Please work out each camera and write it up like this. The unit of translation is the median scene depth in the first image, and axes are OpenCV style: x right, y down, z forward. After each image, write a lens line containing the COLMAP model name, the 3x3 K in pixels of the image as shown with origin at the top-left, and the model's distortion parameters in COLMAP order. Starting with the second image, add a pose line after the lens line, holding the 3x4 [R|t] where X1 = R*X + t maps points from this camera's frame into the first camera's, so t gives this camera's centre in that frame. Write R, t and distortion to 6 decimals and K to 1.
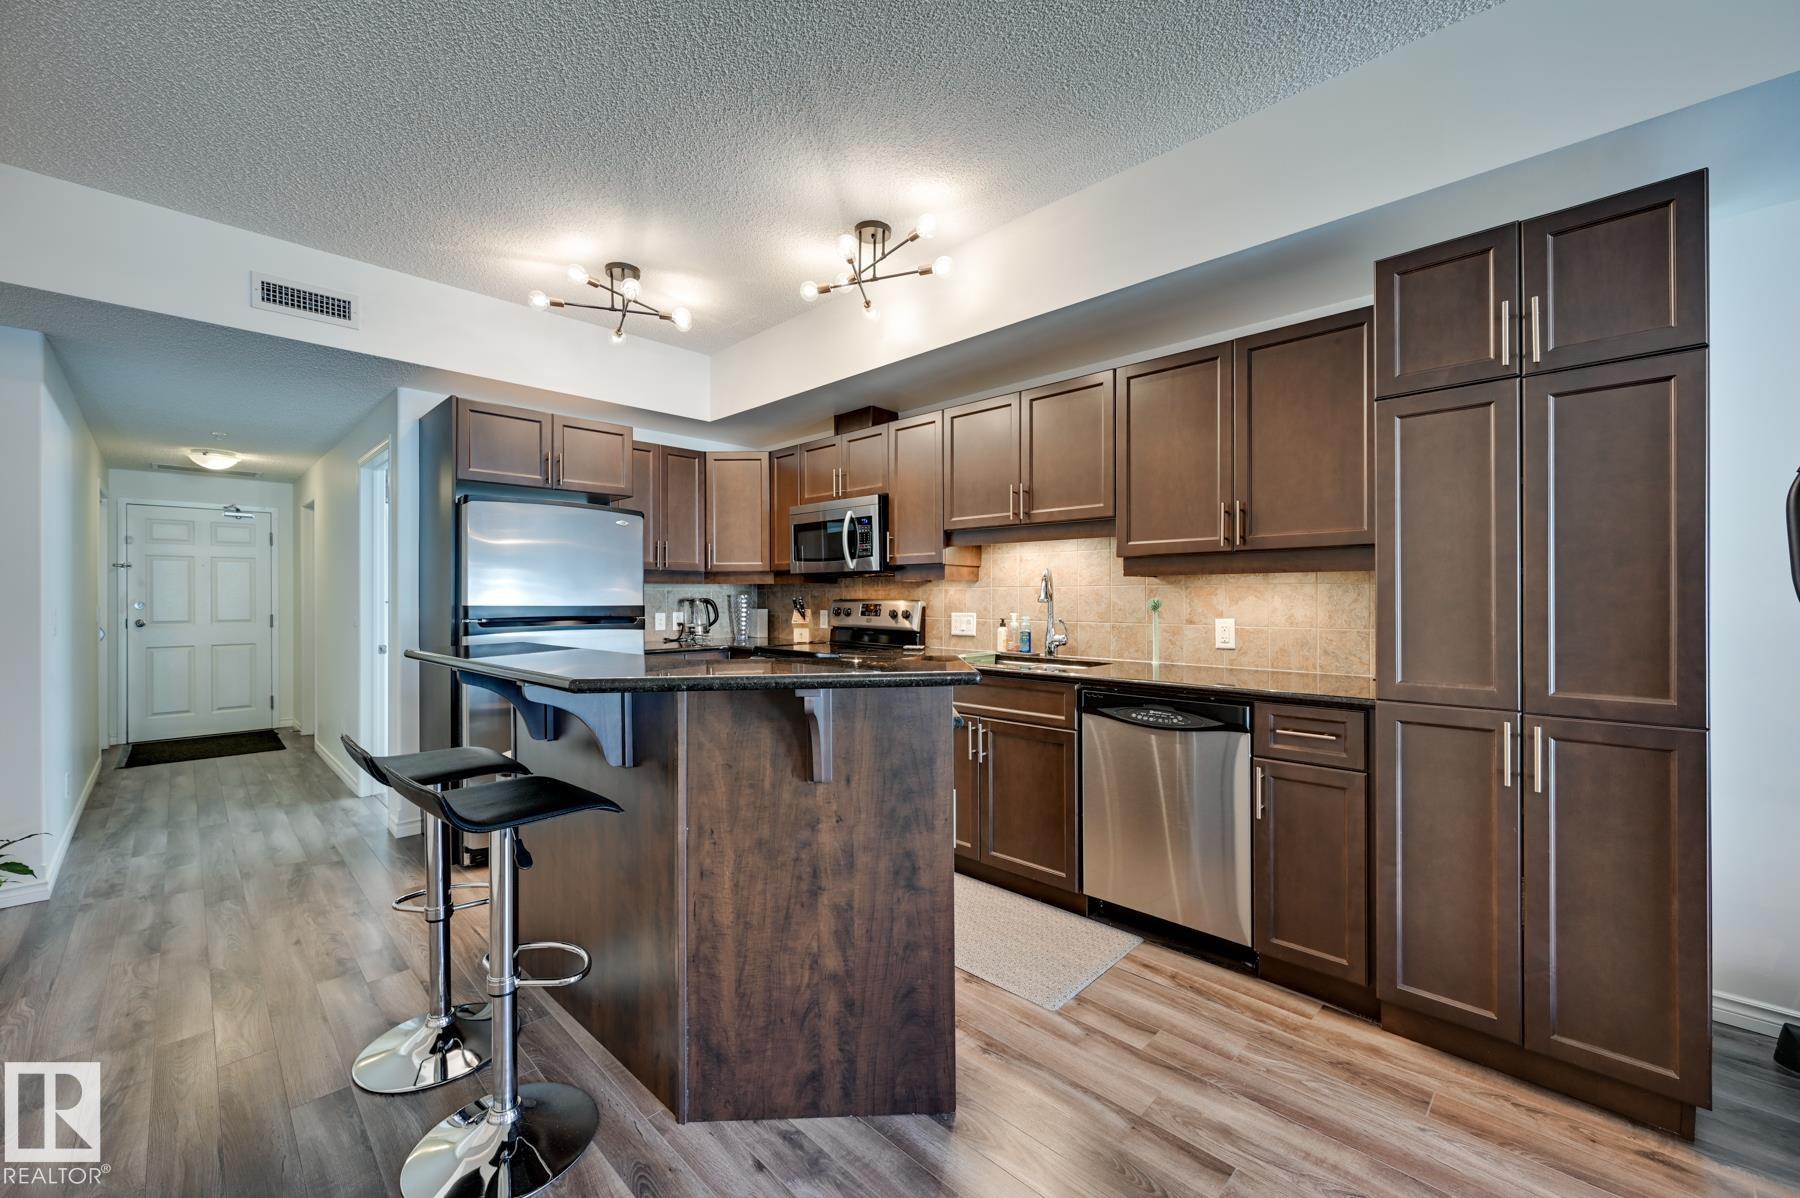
lens RADIAL K [[706.8, 0, 900.2], [0, 706.8, 599.8], [0, 0, 1]] dist [-0.001105, 0.000127]
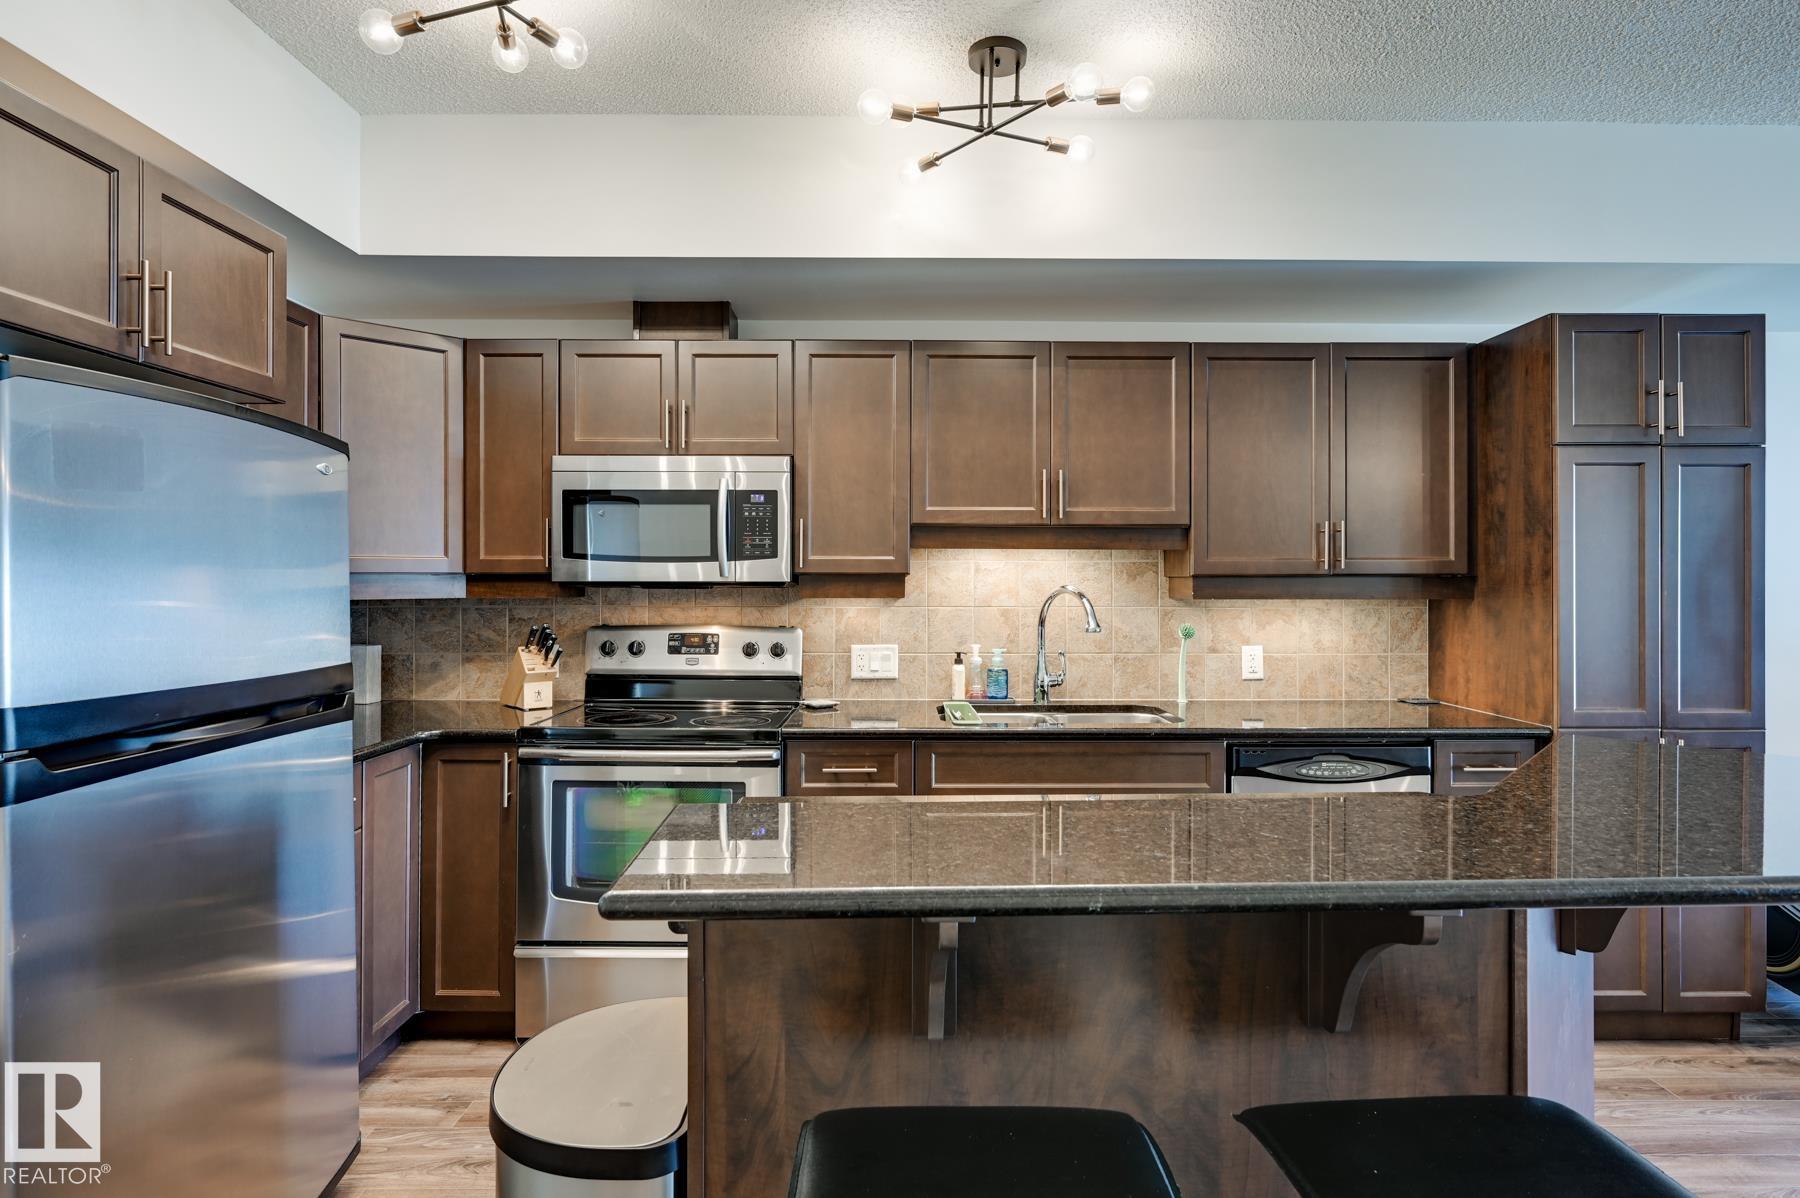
lens RADIAL K [[938.9, 0, 900.2], [0, 938.9, 581.5], [0, 0, 1]] dist [-0.000902, 0.000386]
pose [[0.712934, 0.001658, 0.701229, -0.531040], [0.001455, 0.999992, -0.003843, -0.038831], [-0.701229, 0.003760, 0.712926, 0.361788]]
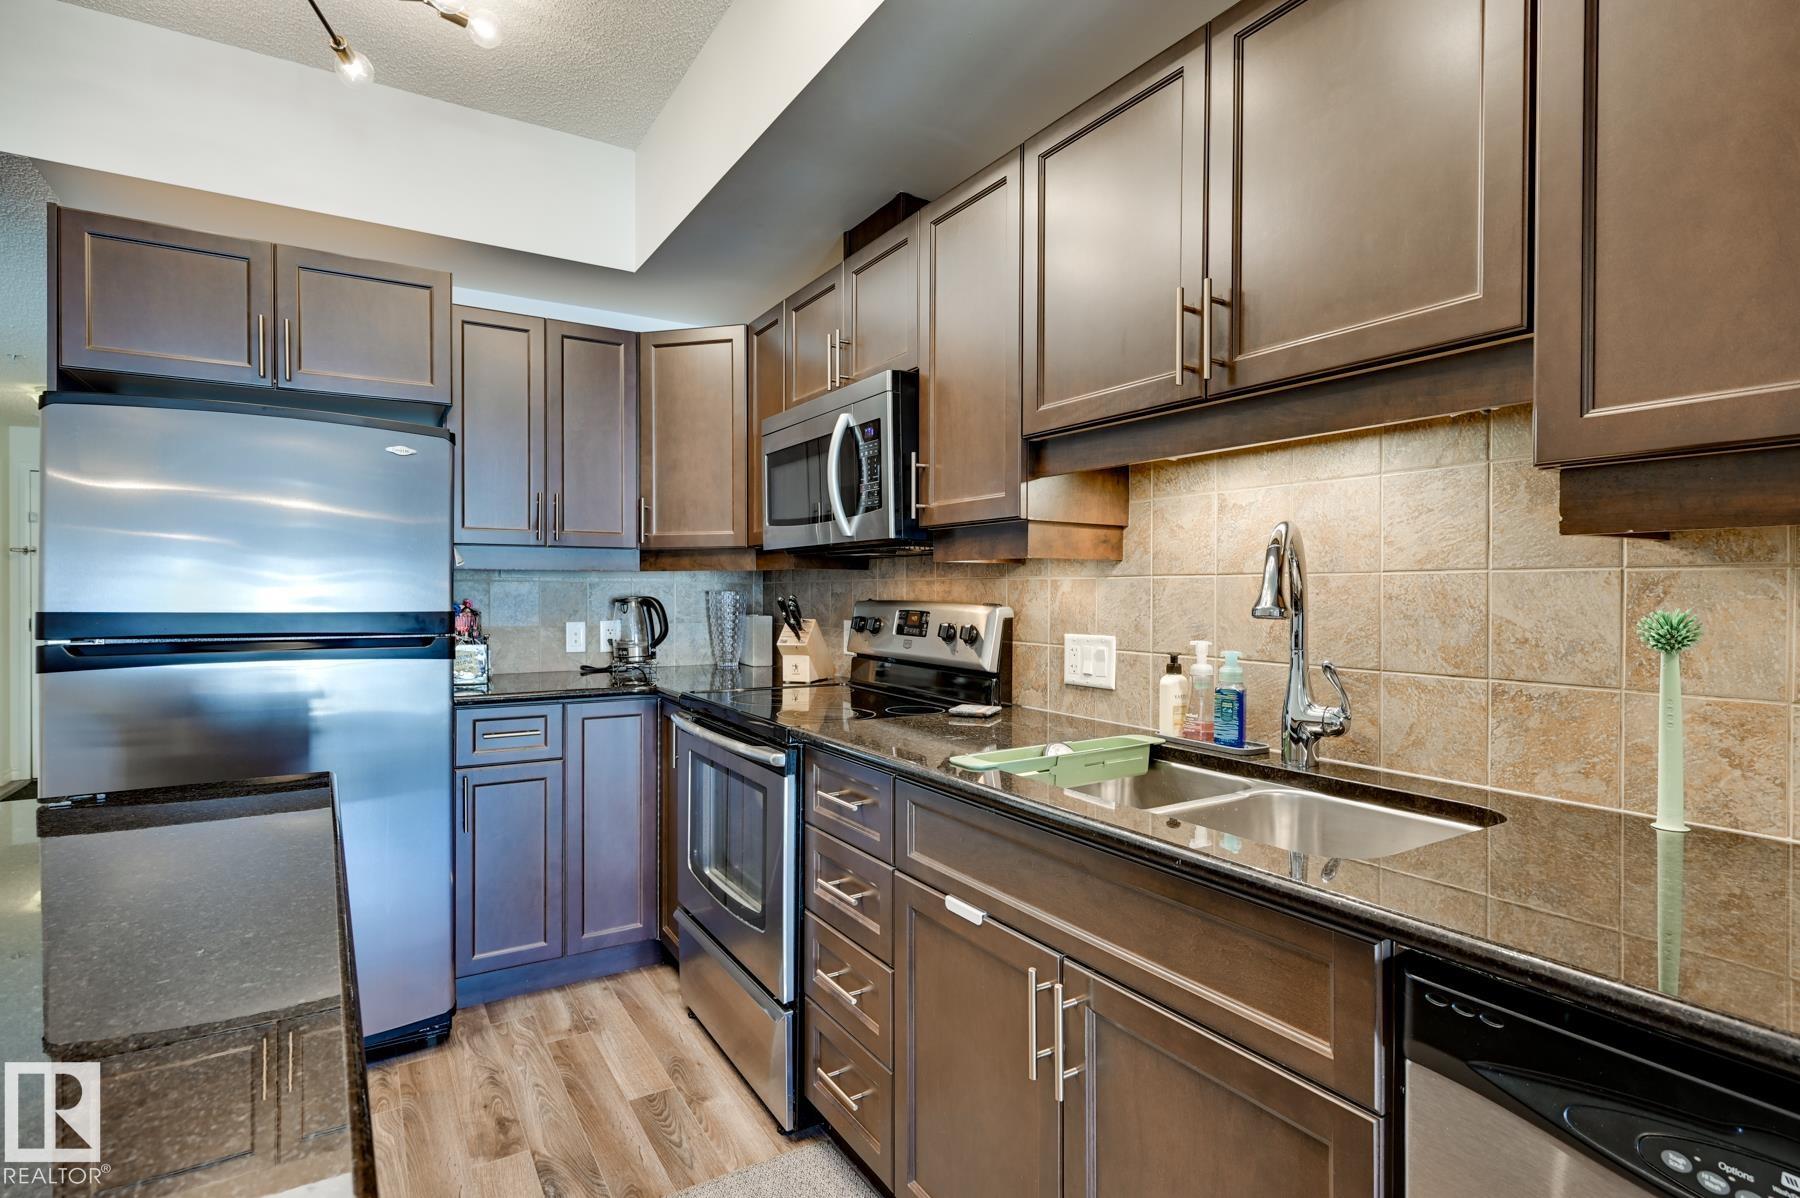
lens RADIAL K [[885.0, 0, 901.0], [0, 885.0, 602.1], [0, 0, 1]] dist [0.002212, 0.001243]
pose [[0.970988, 0.006111, -0.239052, 0.110340], [-0.004252, 0.999957, 0.008293, -0.005816], [0.239092, -0.007036, 0.970971, 0.455913]]
